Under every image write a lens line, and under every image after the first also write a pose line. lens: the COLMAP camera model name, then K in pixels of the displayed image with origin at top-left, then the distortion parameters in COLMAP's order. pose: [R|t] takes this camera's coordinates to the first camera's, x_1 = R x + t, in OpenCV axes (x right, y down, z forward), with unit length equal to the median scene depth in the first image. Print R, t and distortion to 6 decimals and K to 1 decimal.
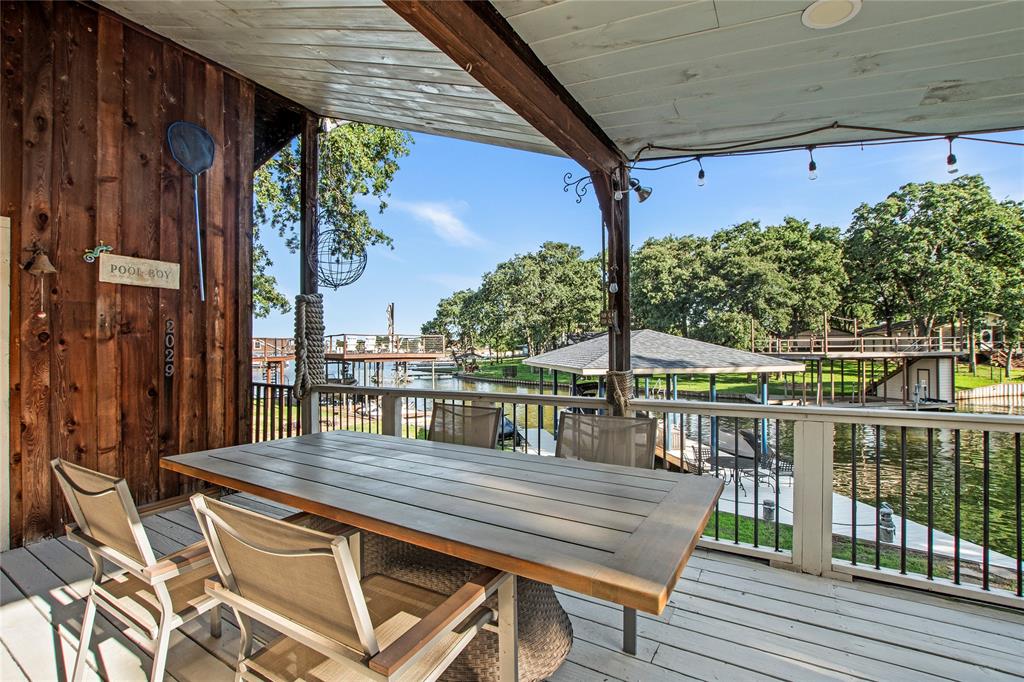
lens RADIAL K [[462.5, 0, 510.5], [0, 462.5, 339.0], [0, 0, 1]] dist [-0.029266, 0.003660]
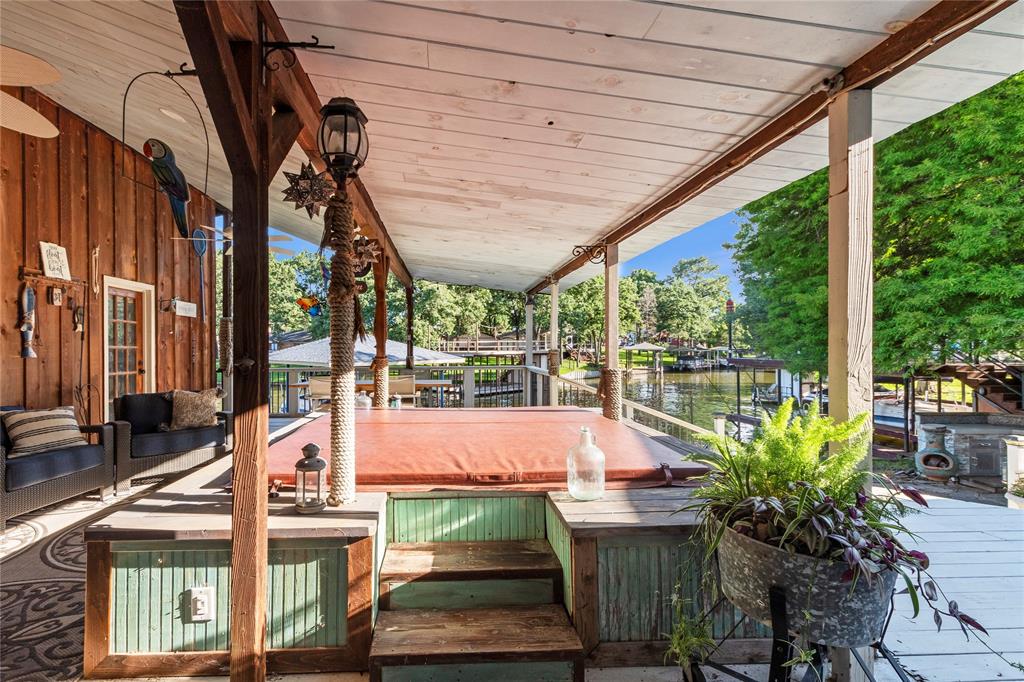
lens RADIAL K [[462.5, 0, 464.4], [0, 462.5, 340.1], [0, 0, 1]] dist [-0.029266, 0.003660]
pose [[0.839175, 0.010036, 0.543769, -0.082849], [-0.011609, 0.999932, -0.000539, -0.002458], [-0.543737, -0.005860, 0.839235, -0.124011]]
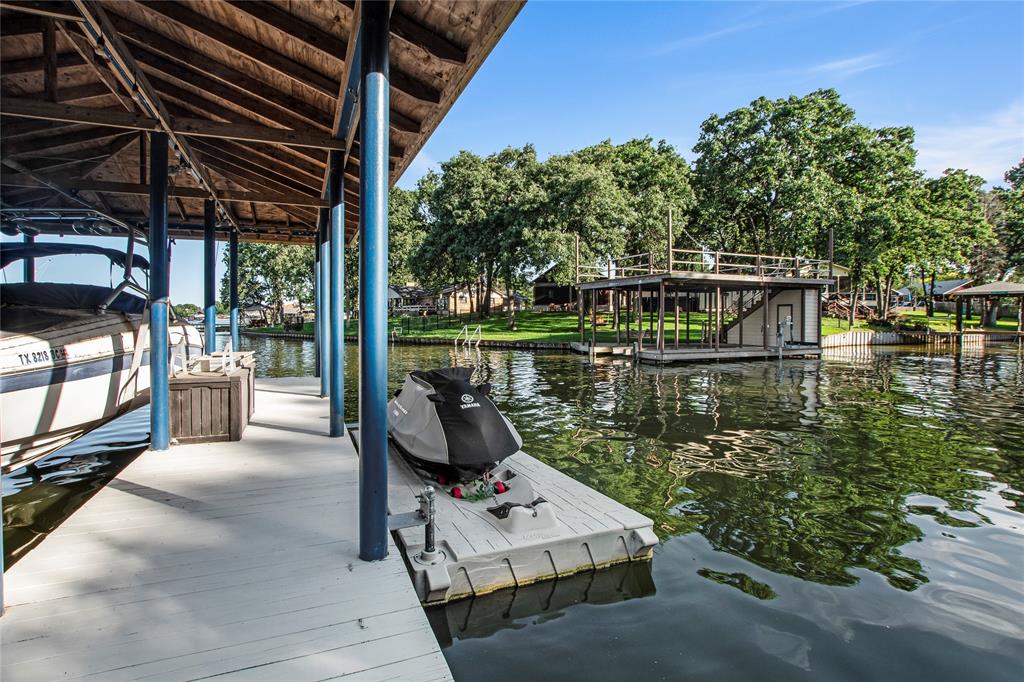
lens RADIAL K [[462.5, 0, 479.2], [0, 462.5, 320.6], [0, 0, 1]] dist [-0.029266, 0.003660]
pose [[0.975544, 0.008217, 0.219650, 0.200215], [-0.013204, 0.999687, 0.021245, 0.068248], [-0.219407, -0.023625, 0.975347, 0.298203]]
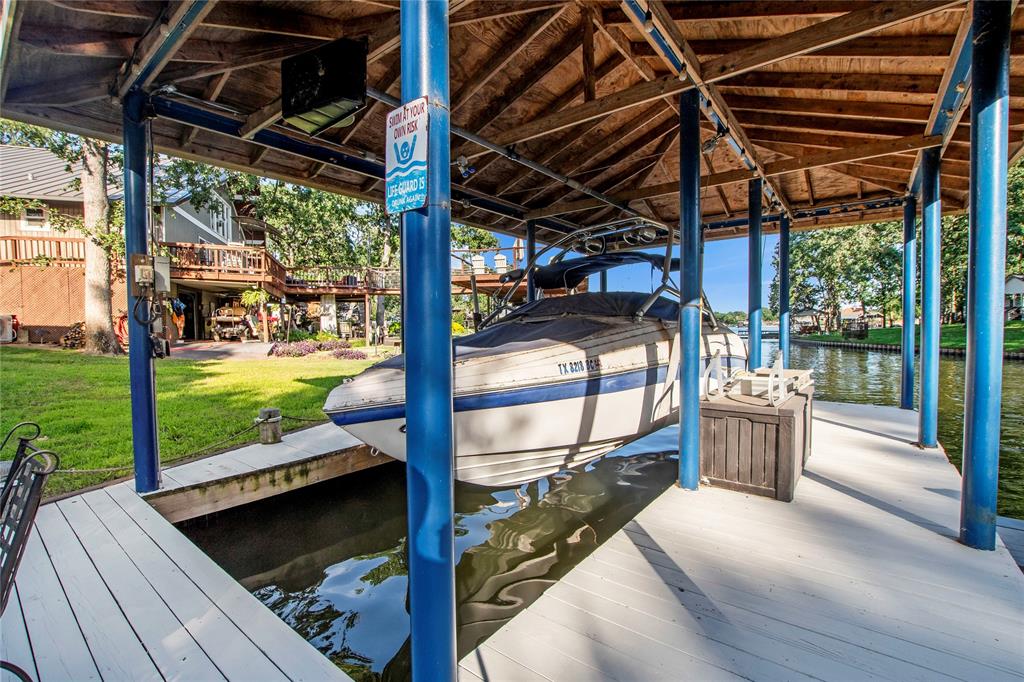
lens RADIAL K [[462.5, 0, 510.0], [0, 462.5, 346.4], [0, 0, 1]] dist [-0.029266, 0.003660]
pose [[0.692454, 0.030077, -0.720835, 0.187165], [0.018745, 0.998043, 0.059650, 0.069269], [0.721218, -0.054817, 0.690536, 0.342856]]
